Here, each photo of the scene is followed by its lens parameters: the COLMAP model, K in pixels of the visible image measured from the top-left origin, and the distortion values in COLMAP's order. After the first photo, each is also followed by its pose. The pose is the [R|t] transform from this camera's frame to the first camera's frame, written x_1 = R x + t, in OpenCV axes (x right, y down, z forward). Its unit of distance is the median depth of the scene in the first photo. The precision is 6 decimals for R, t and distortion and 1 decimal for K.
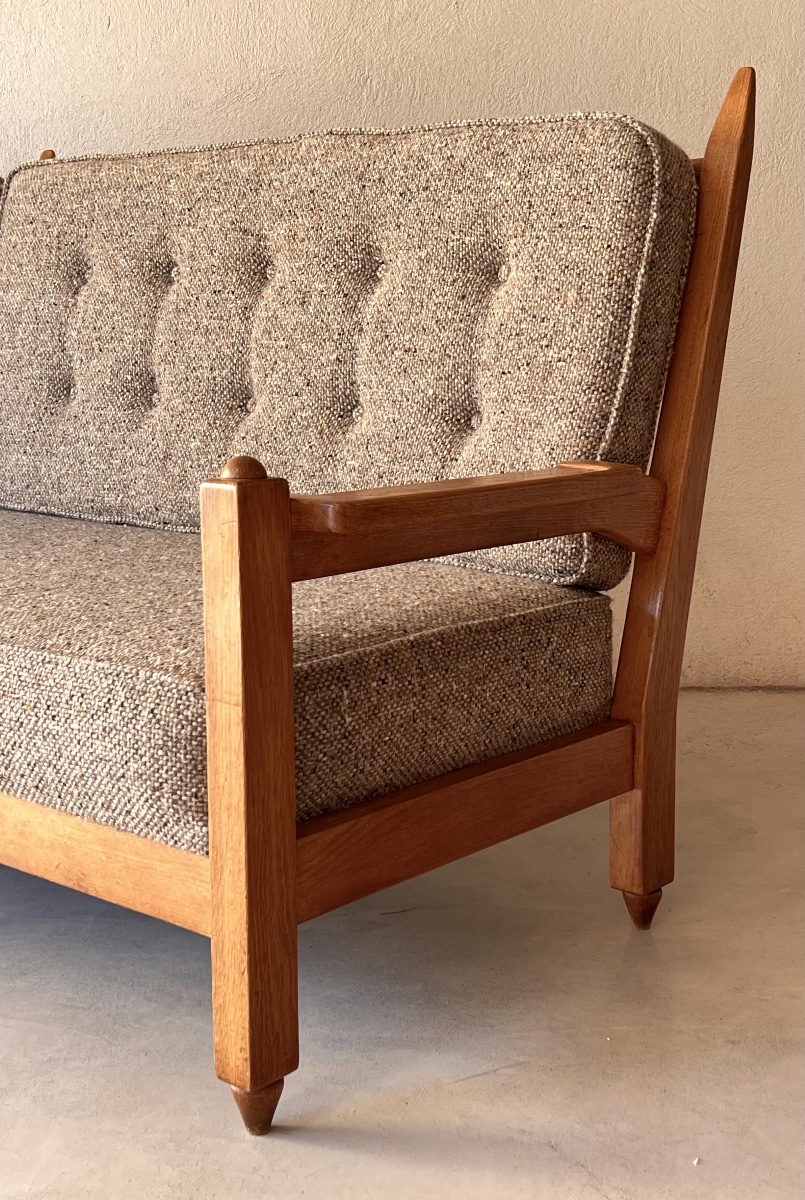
lens RADIAL K [[1531.2, 0, 444.5], [0, 1531.2, 603.5], [0, 0, 1]] dist [0.206604, -0.730247]
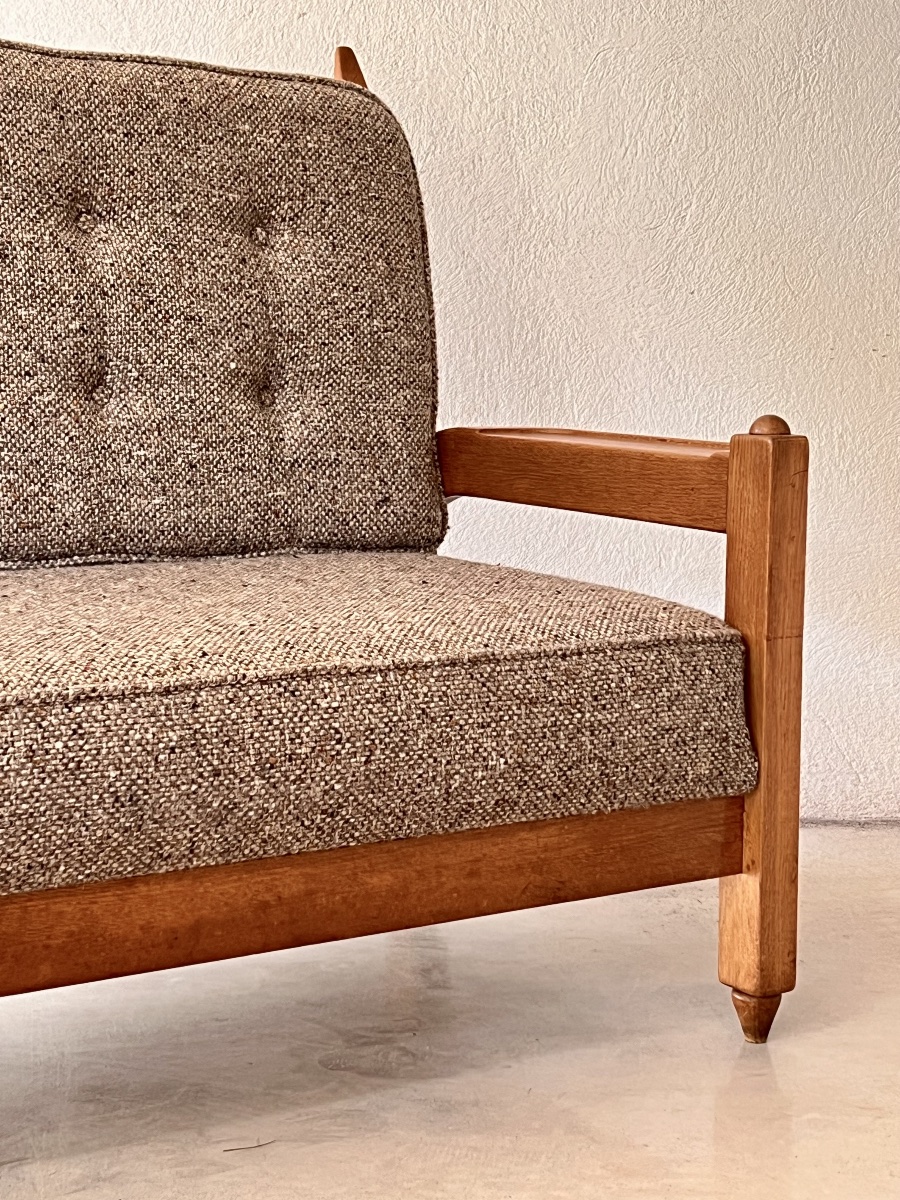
lens RADIAL K [[2213.4, 0, 450.0], [0, 2213.4, 600.0], [0, 0, 1]] dist [0.187100, -0.386241]
pose [[0.305178, -0.117811, 0.944980, -1.191376], [0.150377, 0.985830, 0.074340, -0.081263], [-0.940347, 0.119417, 0.318570, 0.493215]]
